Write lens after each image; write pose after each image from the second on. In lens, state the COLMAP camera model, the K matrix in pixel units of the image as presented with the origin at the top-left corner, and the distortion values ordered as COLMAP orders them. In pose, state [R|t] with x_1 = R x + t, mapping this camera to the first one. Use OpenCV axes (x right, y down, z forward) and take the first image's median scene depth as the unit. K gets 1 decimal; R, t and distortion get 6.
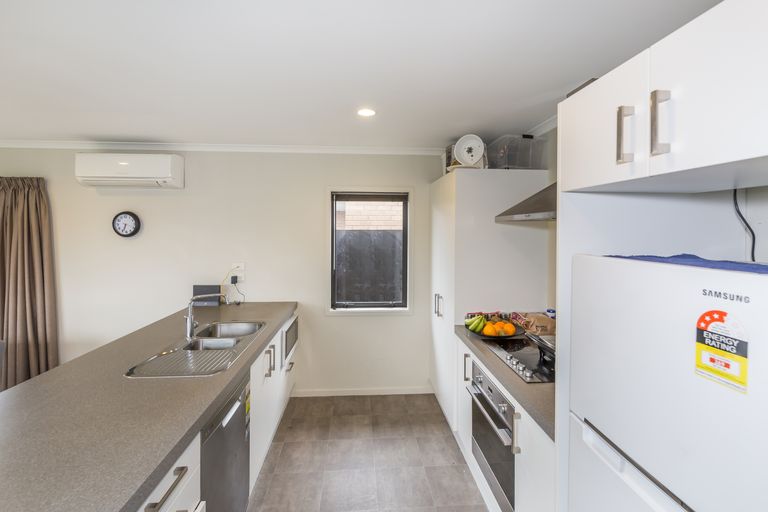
lens RADIAL K [[339.3, 0, 378.9], [0, 339.3, 234.5], [0, 0, 1]] dist [0.018044, -0.000075]
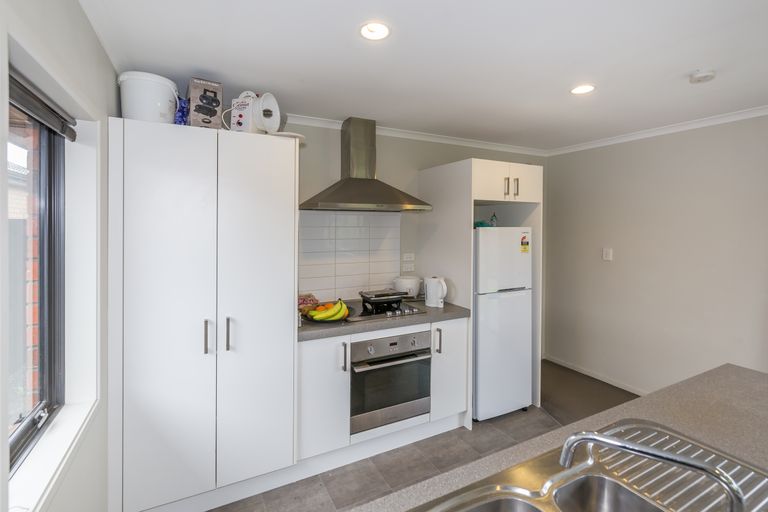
lens RADIAL K [[332.1, 0, 383.5], [0, 332.1, 226.3], [0, 0, 1]] dist [-0.000243, -0.000001]
pose [[-0.370866, -0.014619, 0.928571, -0.587338], [0.007868, 0.999791, 0.018883, 0.001741], [-0.928653, 0.014309, -0.370674, 1.113578]]
